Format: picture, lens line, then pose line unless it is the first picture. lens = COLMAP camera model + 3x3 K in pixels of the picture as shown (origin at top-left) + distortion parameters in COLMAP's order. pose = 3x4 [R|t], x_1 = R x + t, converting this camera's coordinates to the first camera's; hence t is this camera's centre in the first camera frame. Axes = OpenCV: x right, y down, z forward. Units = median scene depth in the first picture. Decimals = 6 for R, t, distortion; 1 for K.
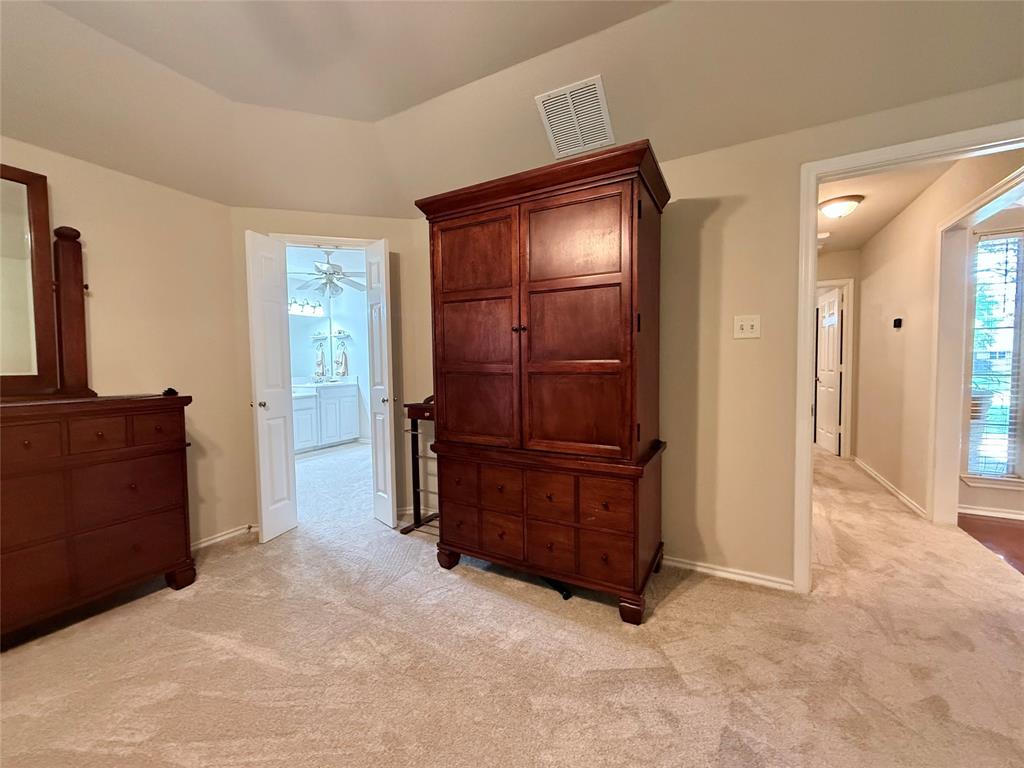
lens RADIAL K [[409.2, 0, 509.3], [0, 409.2, 383.2], [0, 0, 1]] dist [-0.002218, 0.000479]
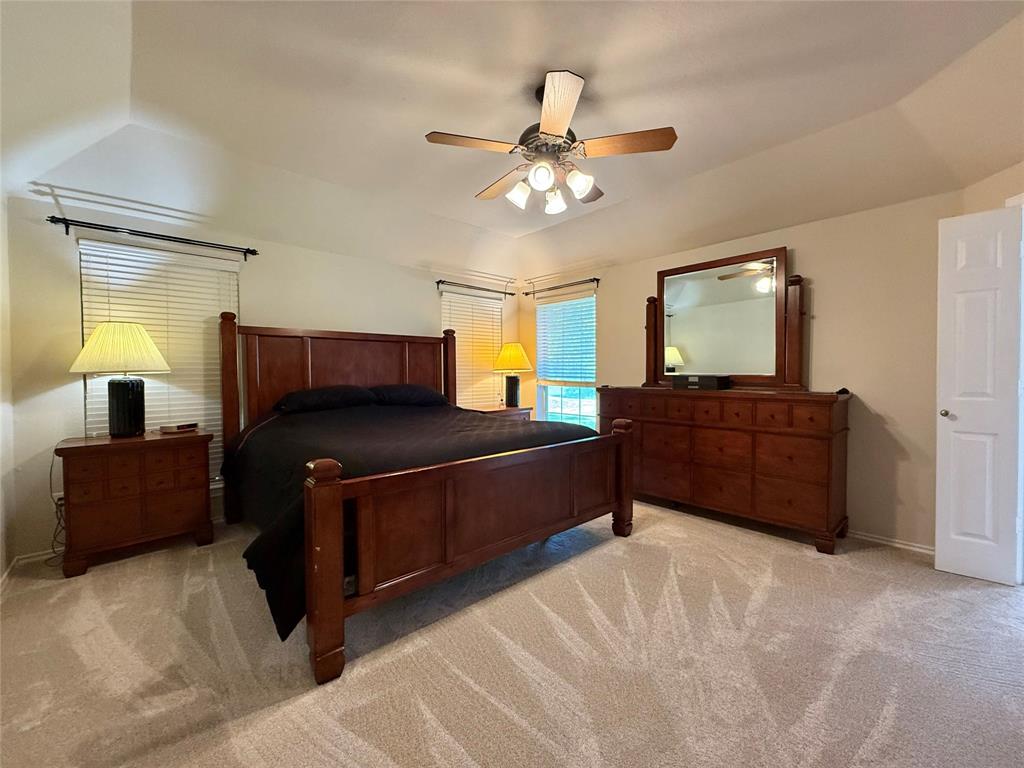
lens RADIAL K [[409.2, 0, 509.3], [0, 409.2, 383.2], [0, 0, 1]] dist [-0.002218, 0.000479]
pose [[-0.328042, 0.029744, -0.944195, 0.608107], [-0.038011, 0.998279, 0.044654, -0.017714], [0.943898, 0.050538, -0.326347, 0.476922]]
